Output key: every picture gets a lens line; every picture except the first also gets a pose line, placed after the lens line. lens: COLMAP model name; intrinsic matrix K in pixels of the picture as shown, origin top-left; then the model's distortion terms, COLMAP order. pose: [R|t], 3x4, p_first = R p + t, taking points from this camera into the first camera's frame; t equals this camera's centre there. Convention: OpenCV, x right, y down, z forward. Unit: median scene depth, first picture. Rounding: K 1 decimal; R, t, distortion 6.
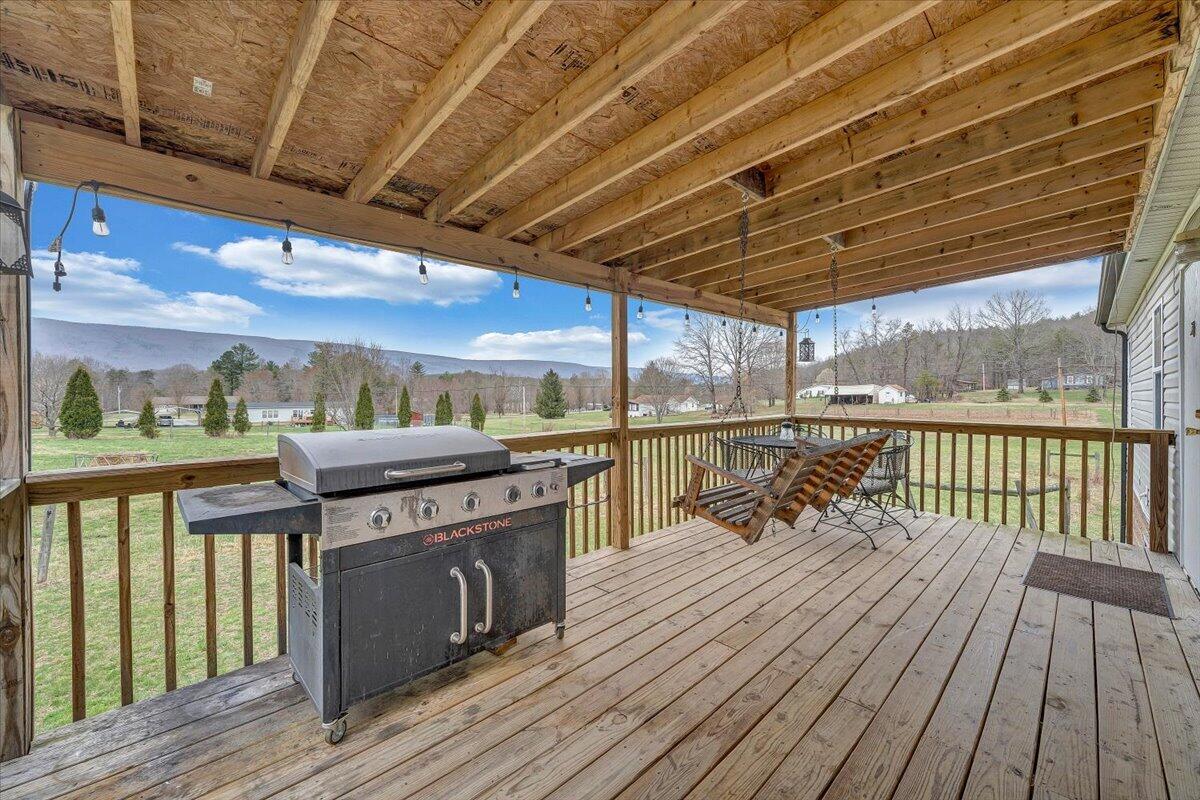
lens RADIAL K [[484.1, 0, 592.6], [0, 484.1, 401.0], [0, 0, 1]] dist [-0.000107, 0.000069]
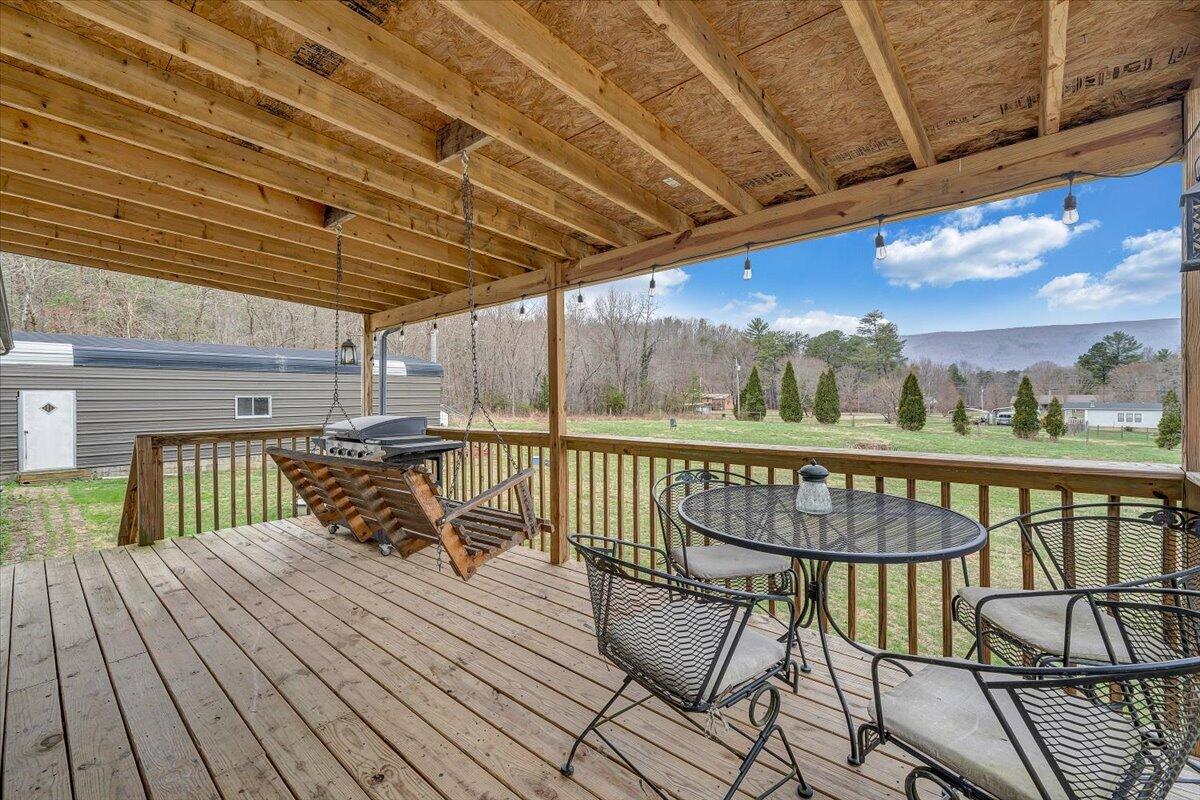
lens RADIAL K [[484.1, 0, 592.6], [0, 484.1, 401.0], [0, 0, 1]] dist [-0.000107, 0.000069]
pose [[0.092289, 0.008636, -0.995695, 0.078517], [-0.006496, 0.999946, 0.008071, -0.001256], [0.995711, 0.005723, 0.092340, 0.077372]]
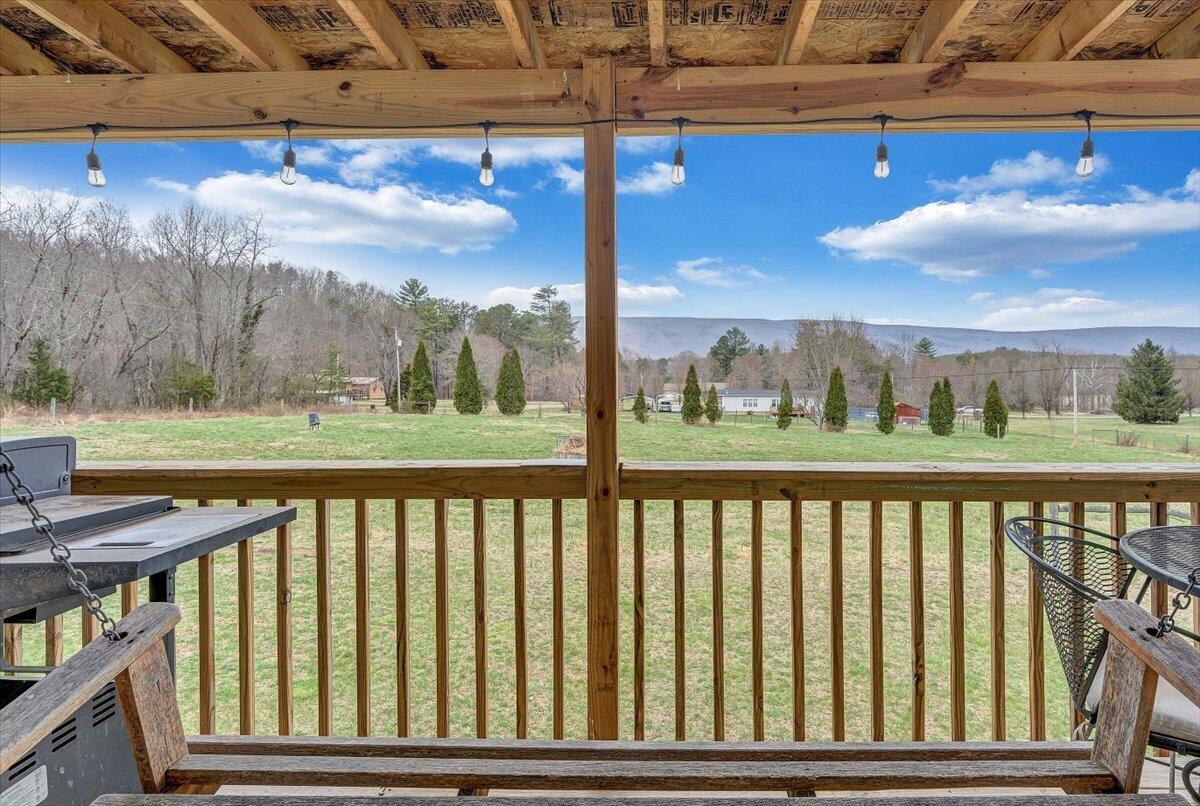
lens RADIAL K [[623.3, 0, 641.5], [0, 623.3, 383.1], [0, 0, 1]] dist [-0.001260, -0.000166]
pose [[0.704299, 0.005208, -0.709885, 0.034818], [-0.013224, 0.999896, -0.005785, -0.000700], [0.709780, 0.013462, 0.704294, 0.052065]]
